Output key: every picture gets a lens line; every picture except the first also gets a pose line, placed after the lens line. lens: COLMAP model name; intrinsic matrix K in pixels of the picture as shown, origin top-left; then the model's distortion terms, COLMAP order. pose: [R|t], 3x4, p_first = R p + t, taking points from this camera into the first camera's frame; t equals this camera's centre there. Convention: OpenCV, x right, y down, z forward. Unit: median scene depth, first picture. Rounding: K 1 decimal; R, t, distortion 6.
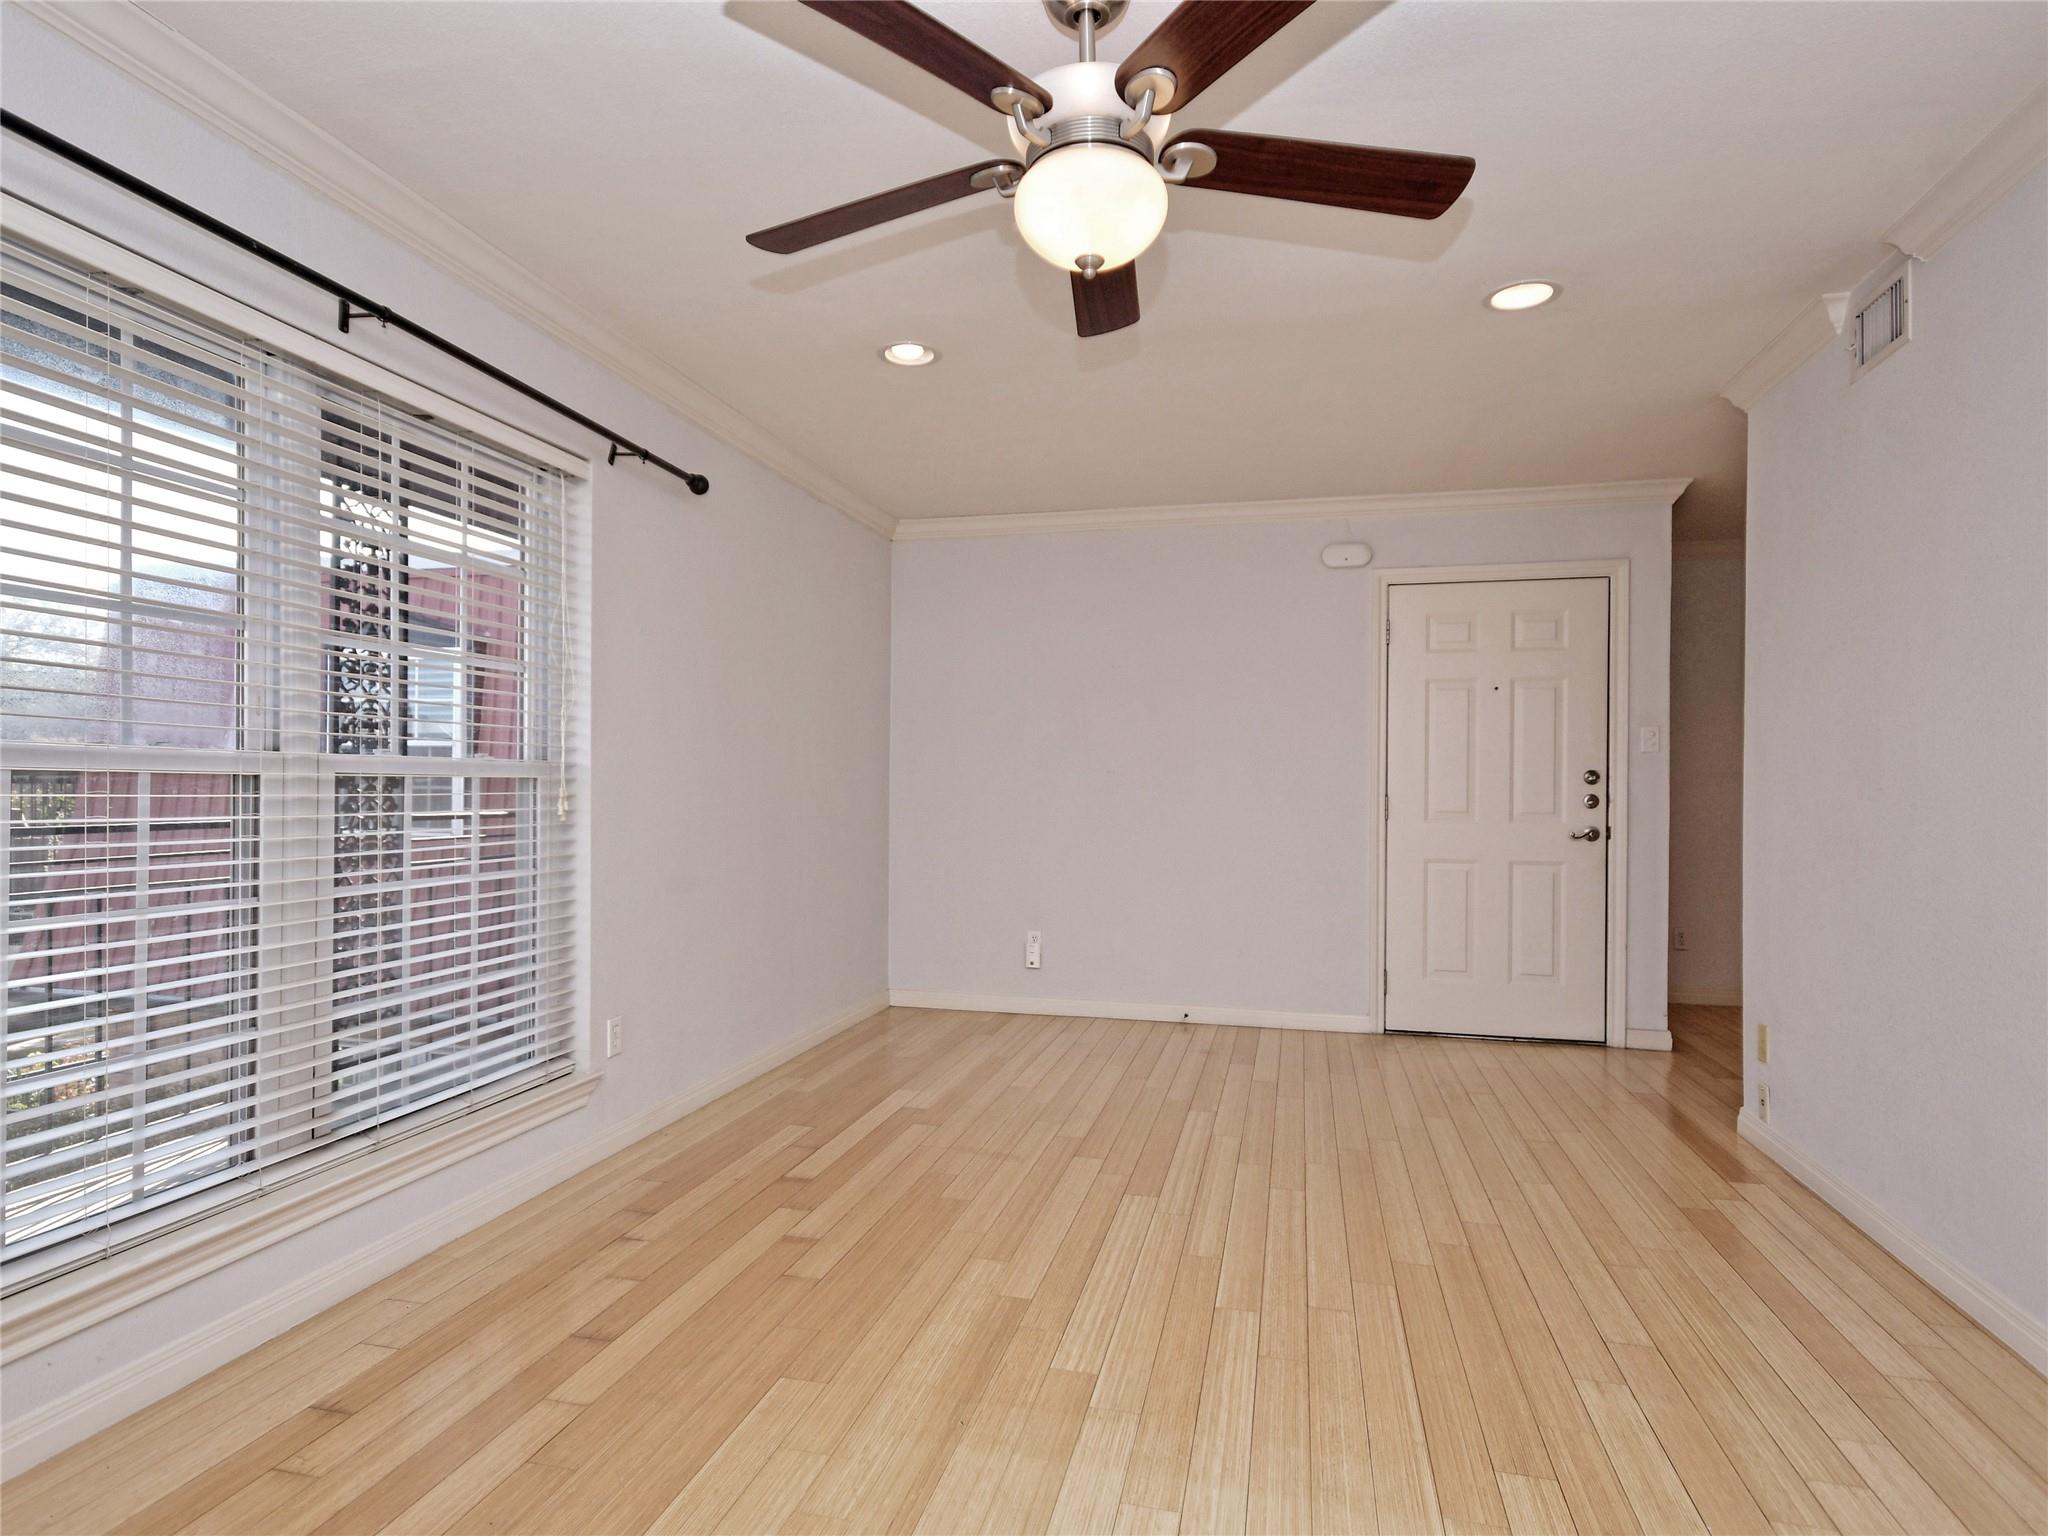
lens RADIAL K [[1074.7, 0, 1016.7], [0, 1074.7, 777.7], [0, 0, 1]] dist [0.003326, 0.000927]
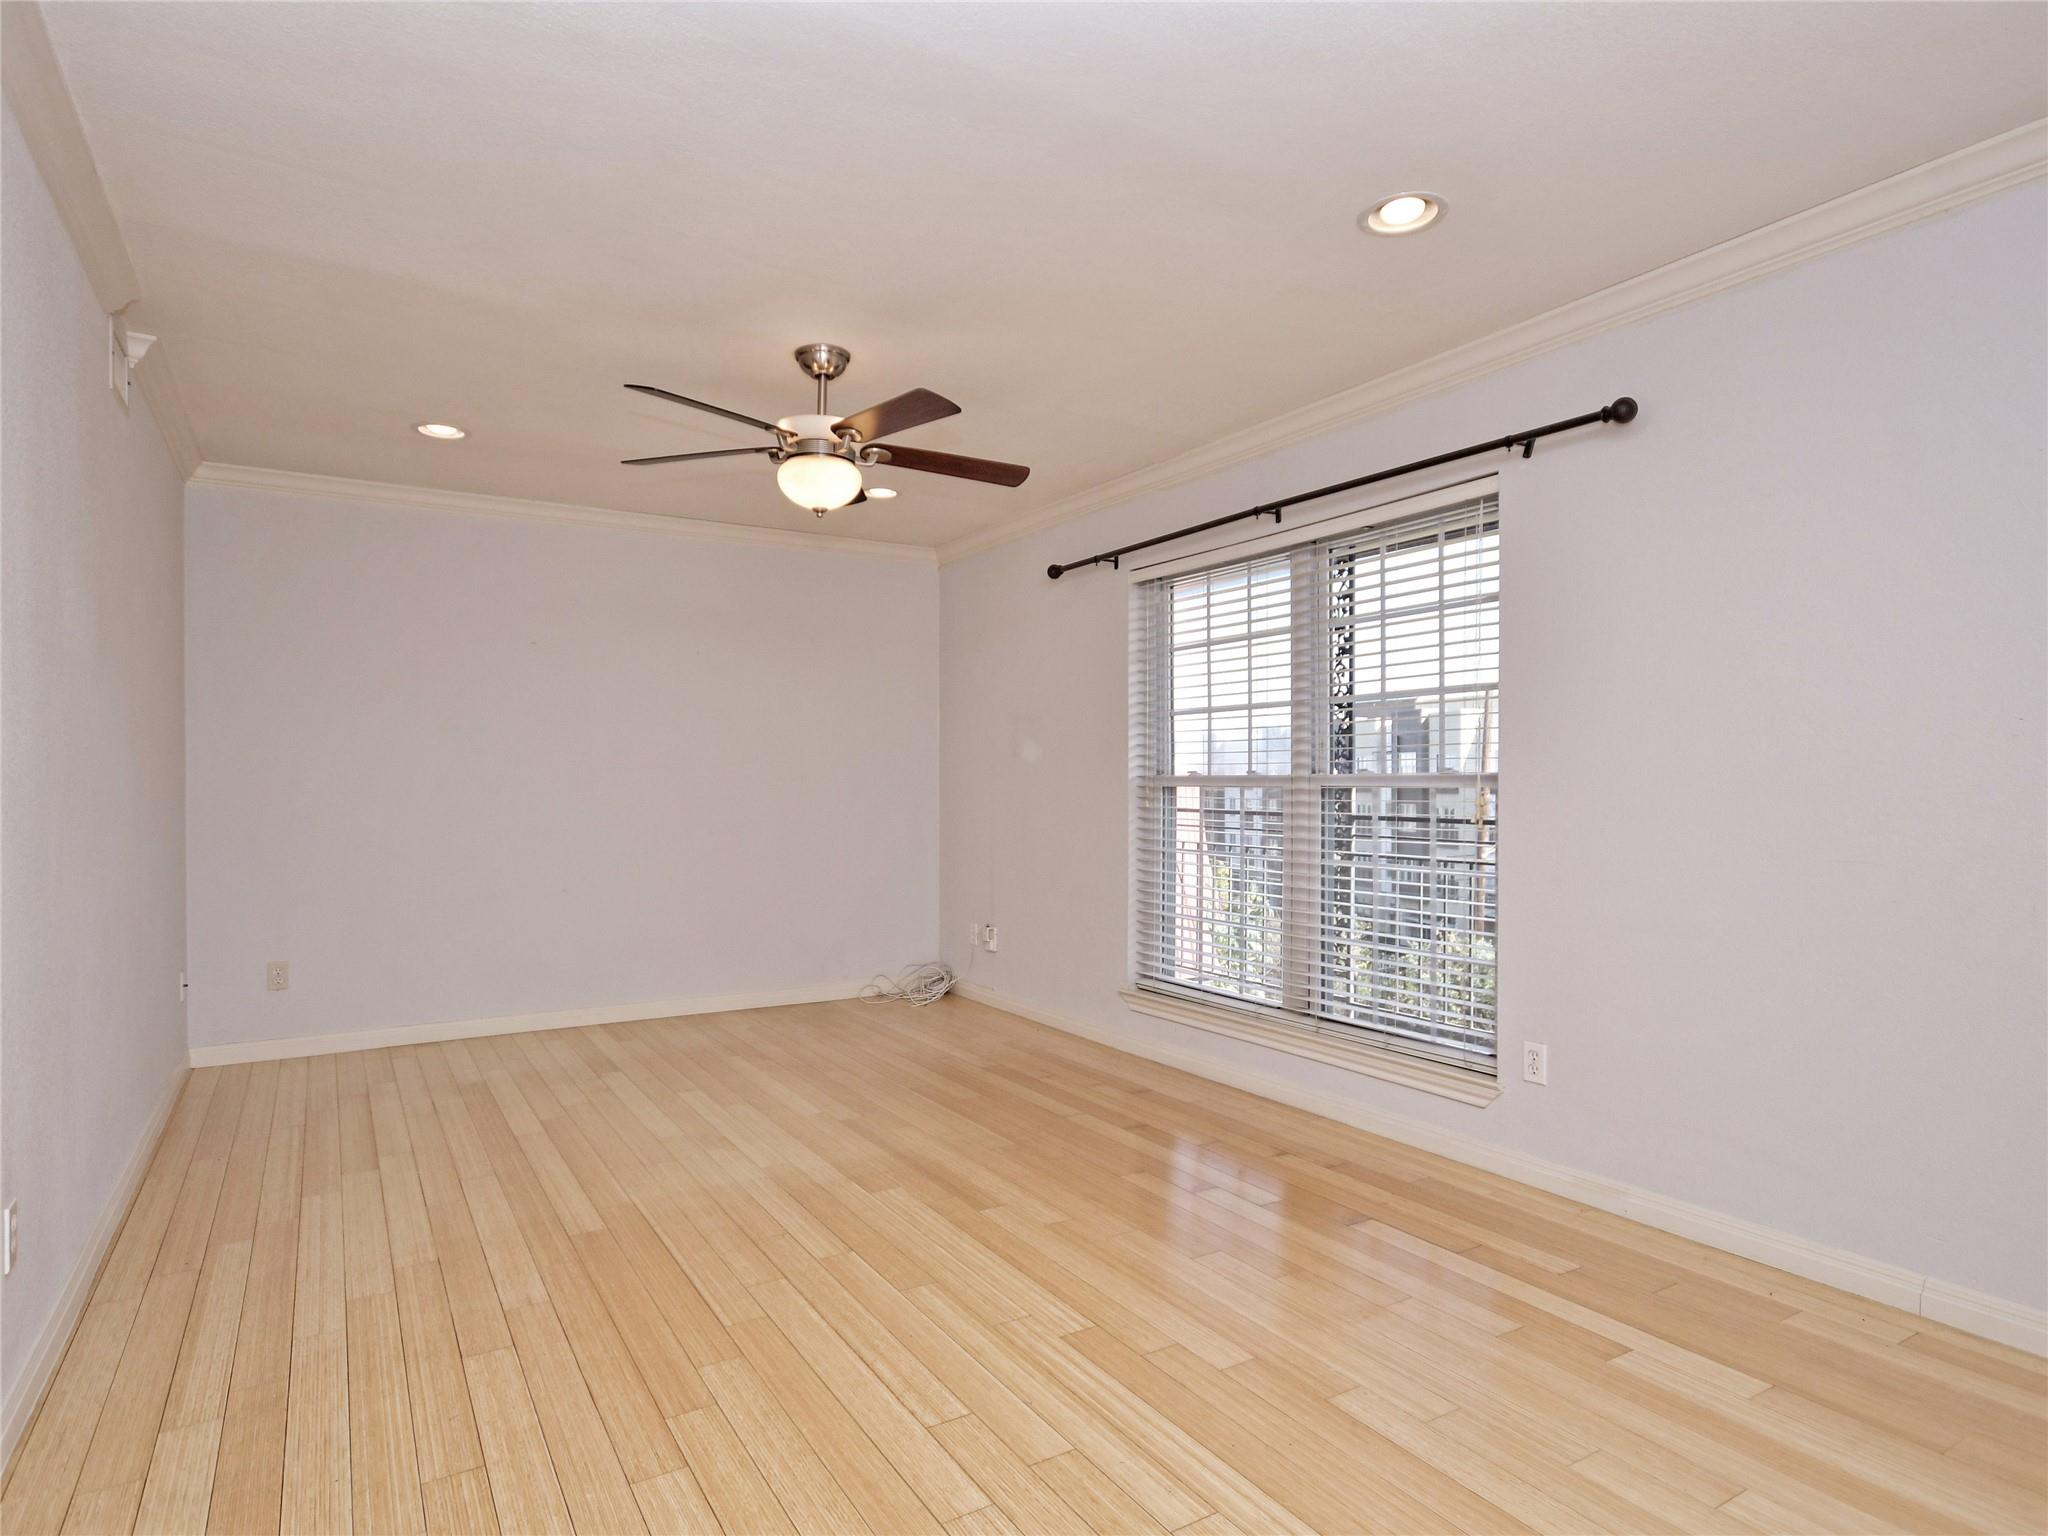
lens RADIAL K [[1074.7, 0, 1016.9], [0, 1074.7, 772.6], [0, 0, 1]] dist [0.003326, 0.000927]
pose [[-0.676226, -0.013759, -0.736566, 0.778547], [0.002154, 0.999784, -0.020653, 0.007429], [0.736691, -0.015552, -0.676050, 1.623359]]
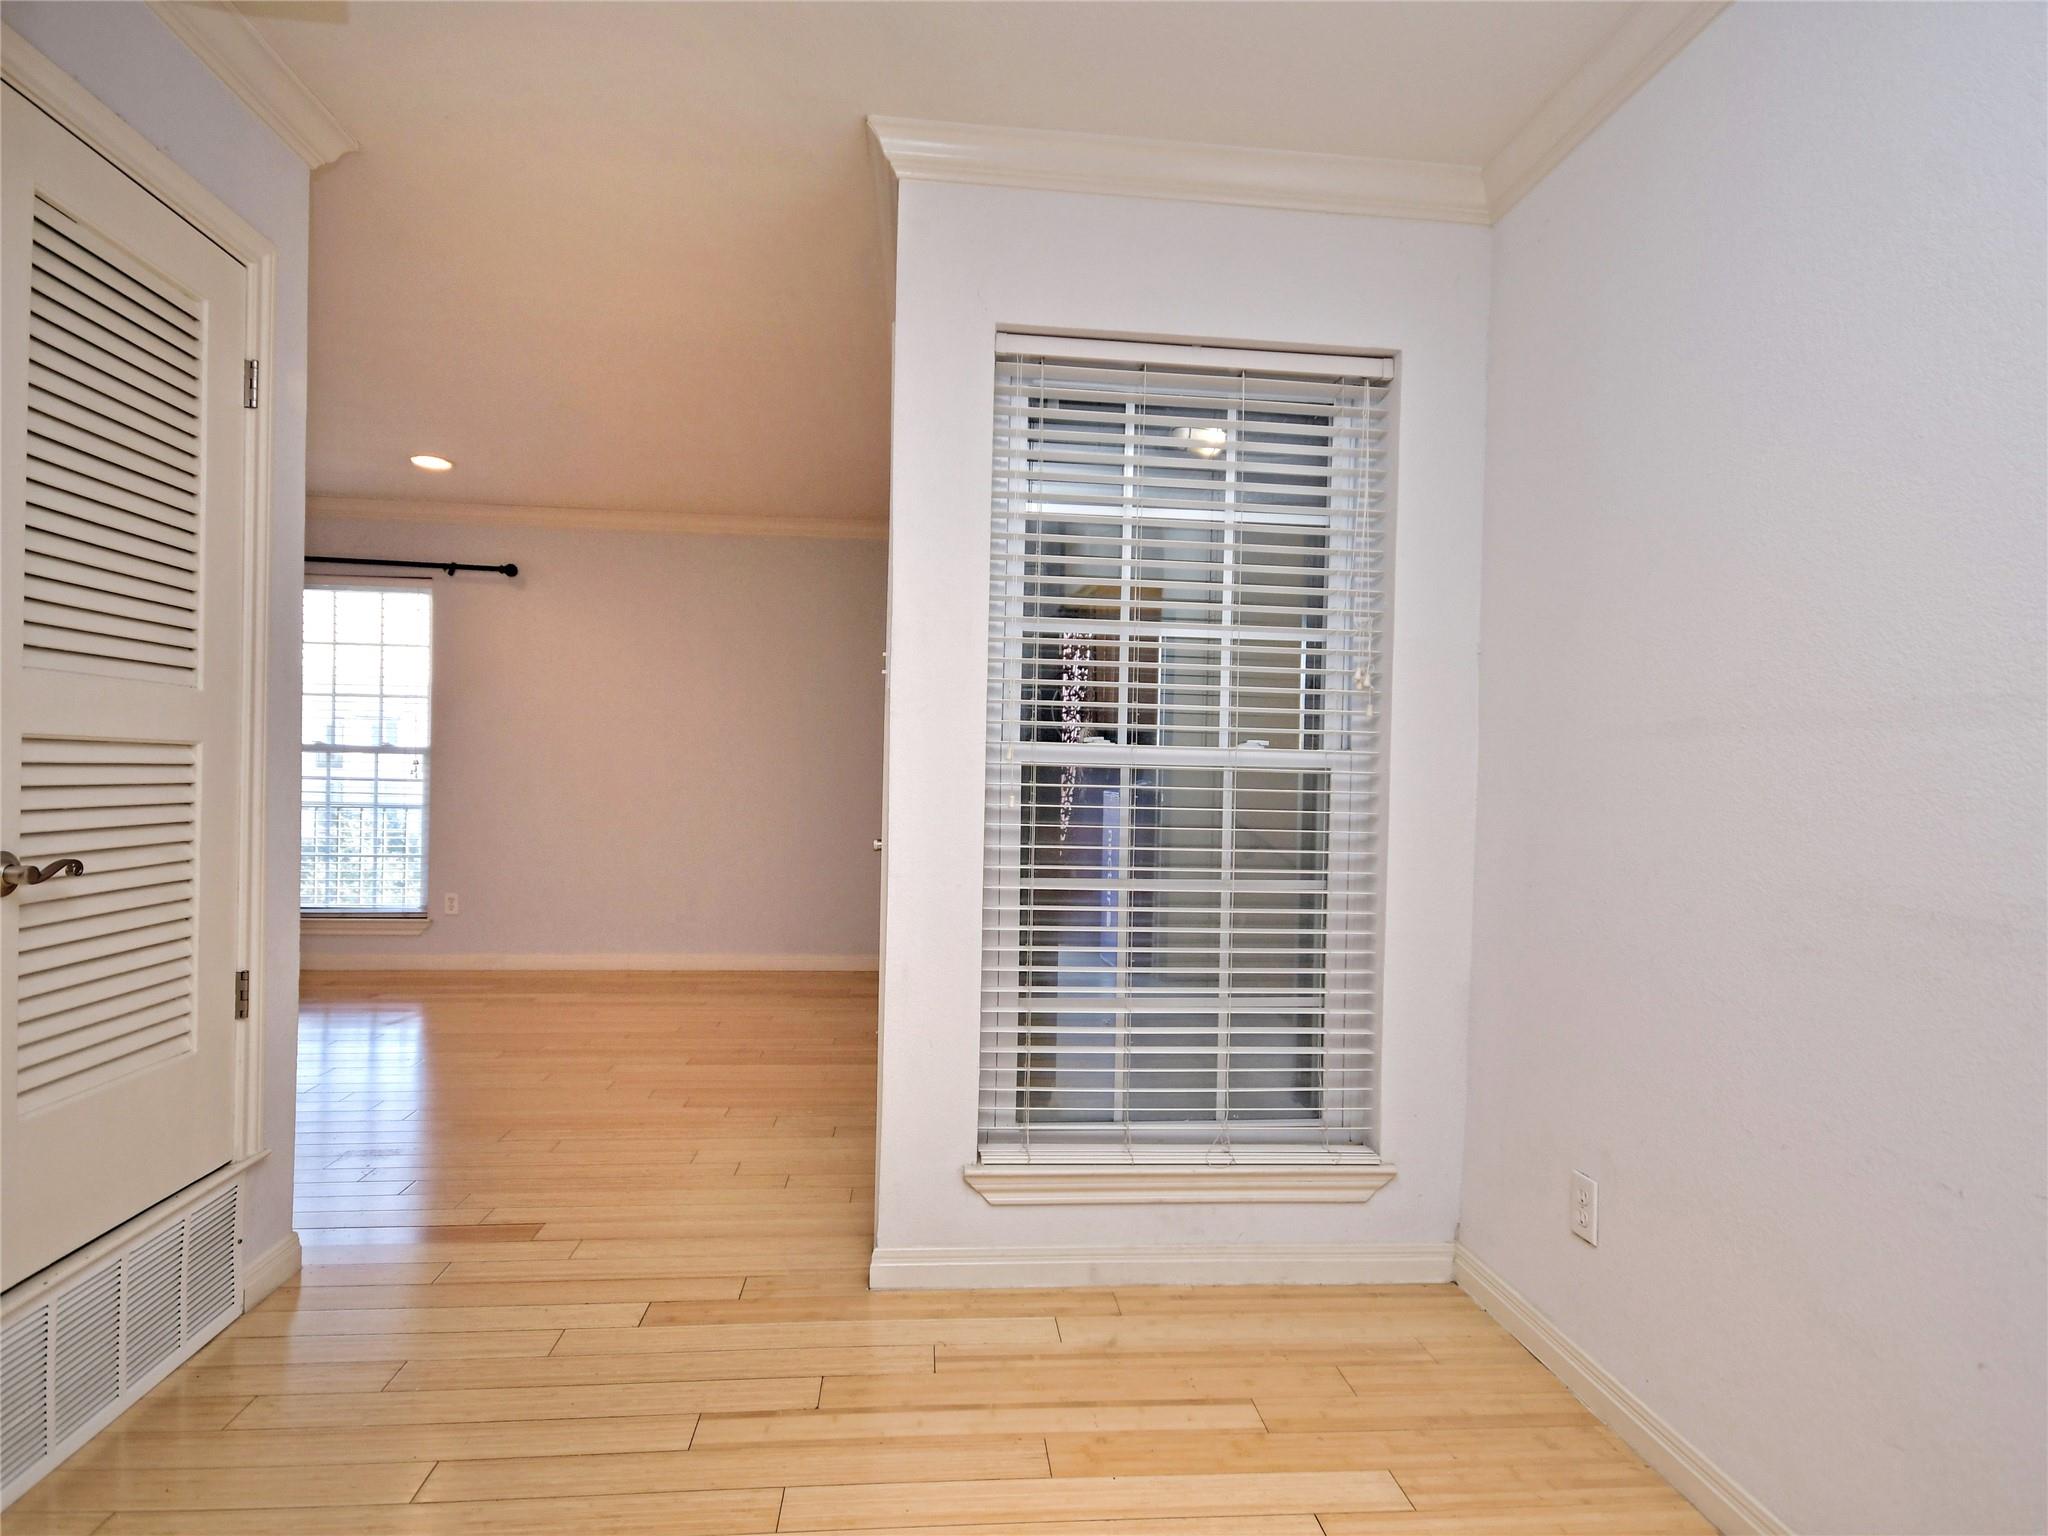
lens RADIAL K [[950.6, 0, 1015.7], [0, 950.6, 782.3], [0, 0, 1]] dist [-0.000372, 0.000095]
pose [[0.346786, 0.013206, -0.937851, 0.169829], [-0.019053, 0.999794, 0.007033, 0.007713], [0.937751, 0.015430, 0.346966, 0.659139]]
